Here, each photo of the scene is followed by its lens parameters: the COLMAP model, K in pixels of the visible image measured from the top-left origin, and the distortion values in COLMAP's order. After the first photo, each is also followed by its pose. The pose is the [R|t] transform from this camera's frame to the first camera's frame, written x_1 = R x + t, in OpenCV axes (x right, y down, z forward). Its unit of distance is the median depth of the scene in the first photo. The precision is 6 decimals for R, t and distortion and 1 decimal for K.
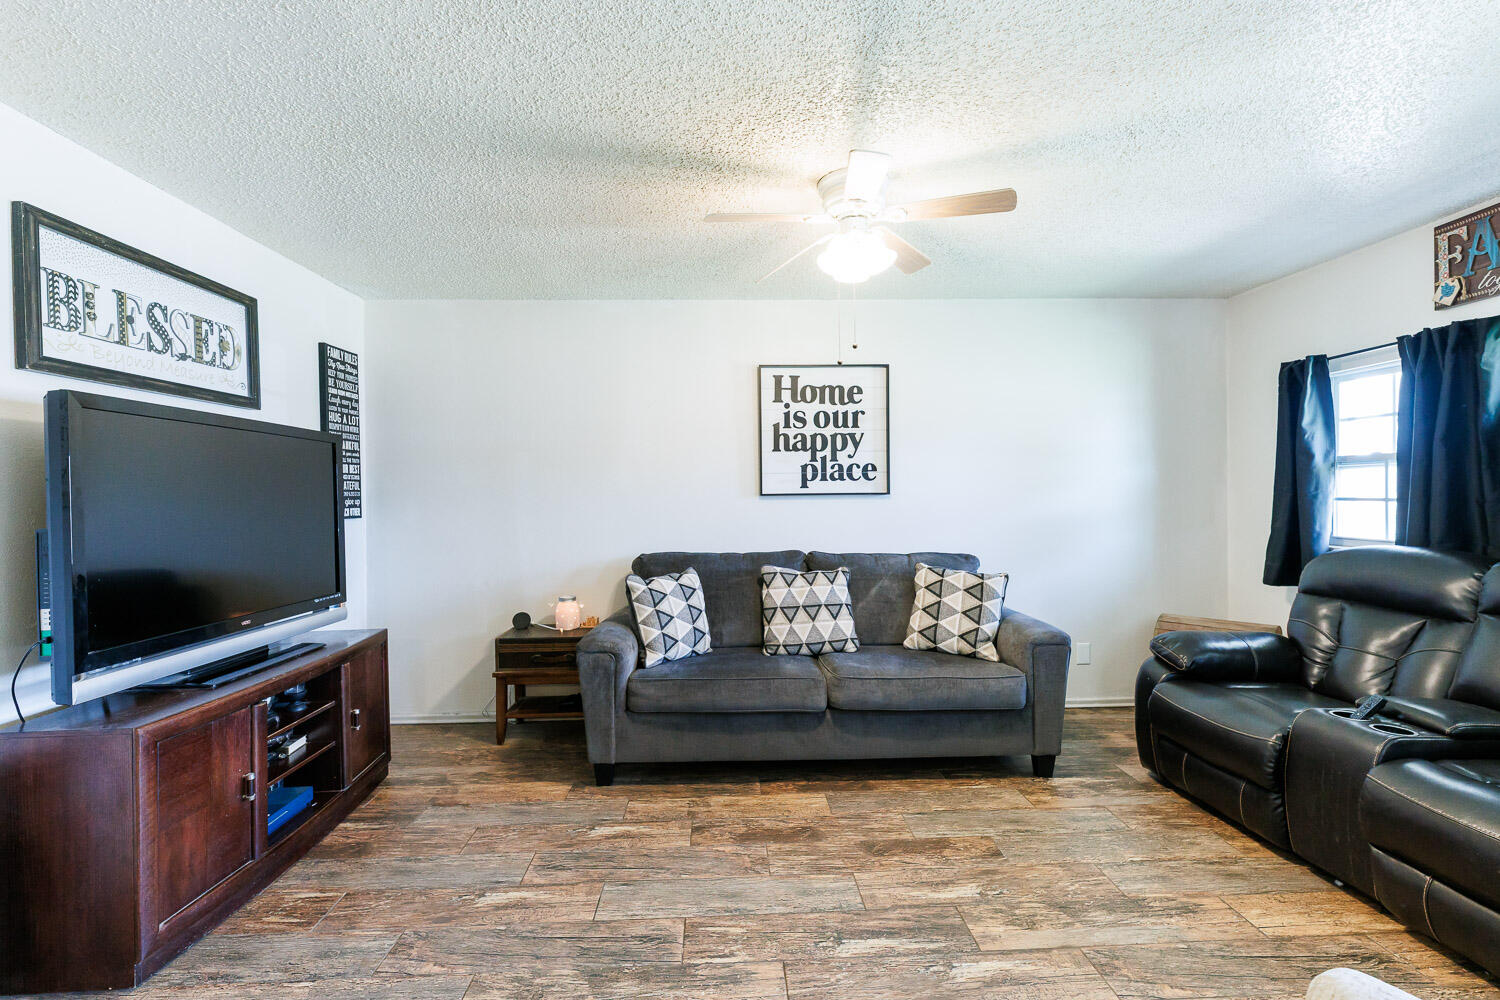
lens RADIAL K [[685.0, 0, 762.5], [0, 685.0, 501.6], [0, 0, 1]] dist [0.001622, -0.000238]
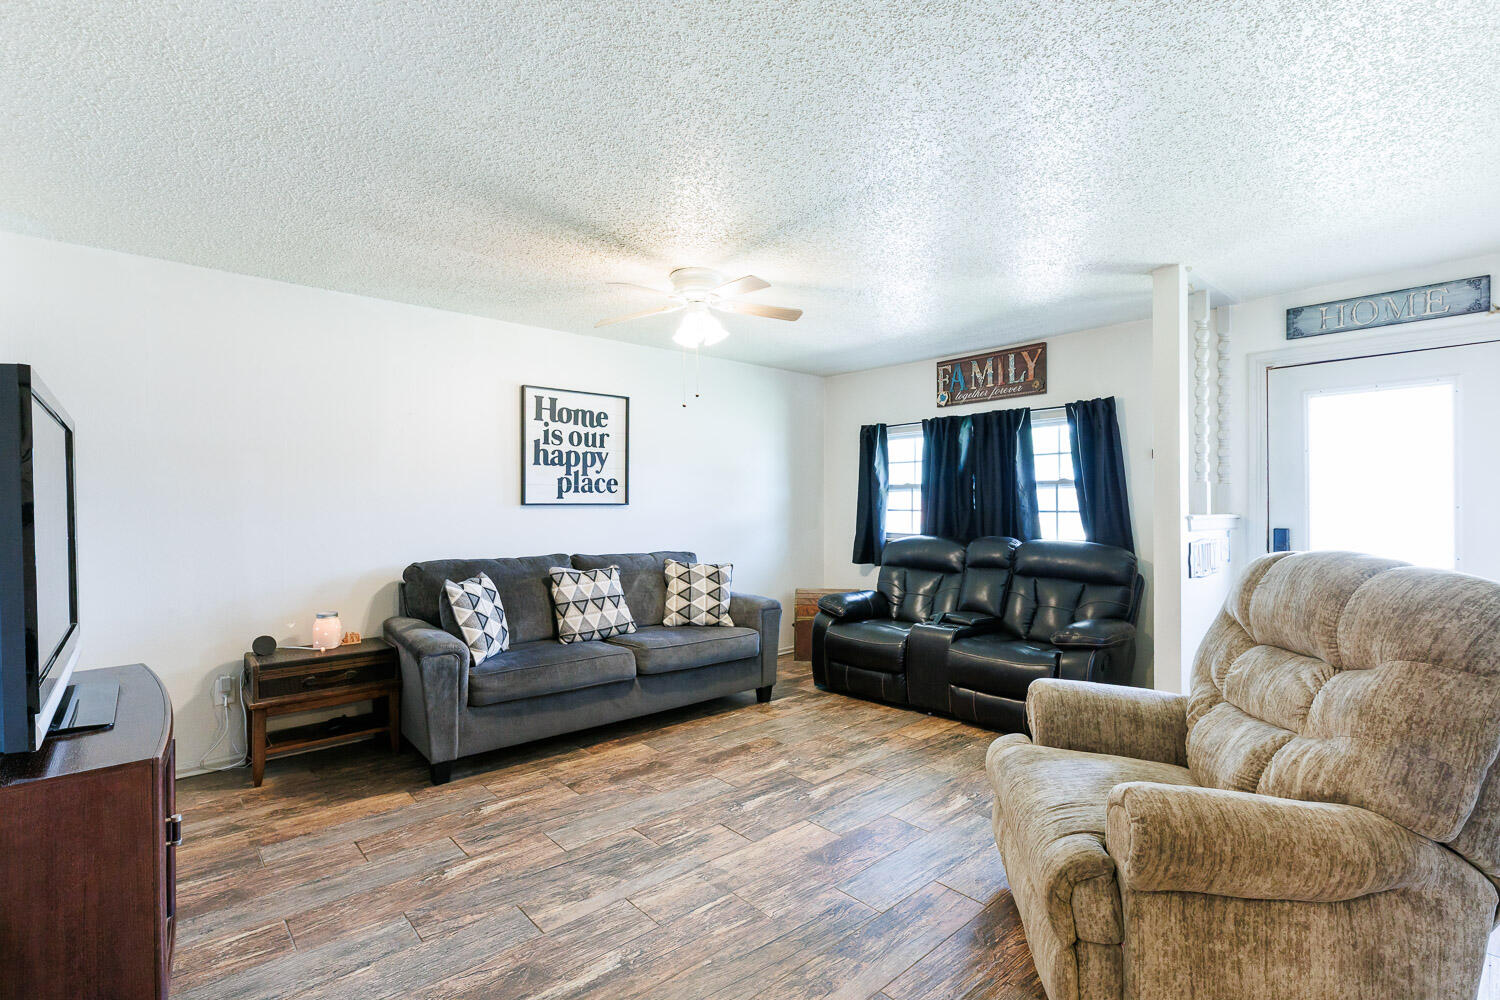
lens RADIAL K [[685.0, 0, 791.3], [0, 685.0, 513.3], [0, 0, 1]] dist [0.001622, -0.000238]
pose [[0.753593, 0.001311, 0.657340, -0.509939], [0.000423, 0.999997, -0.002479, 0.009504], [-0.657341, 0.002146, 0.753590, -0.124063]]
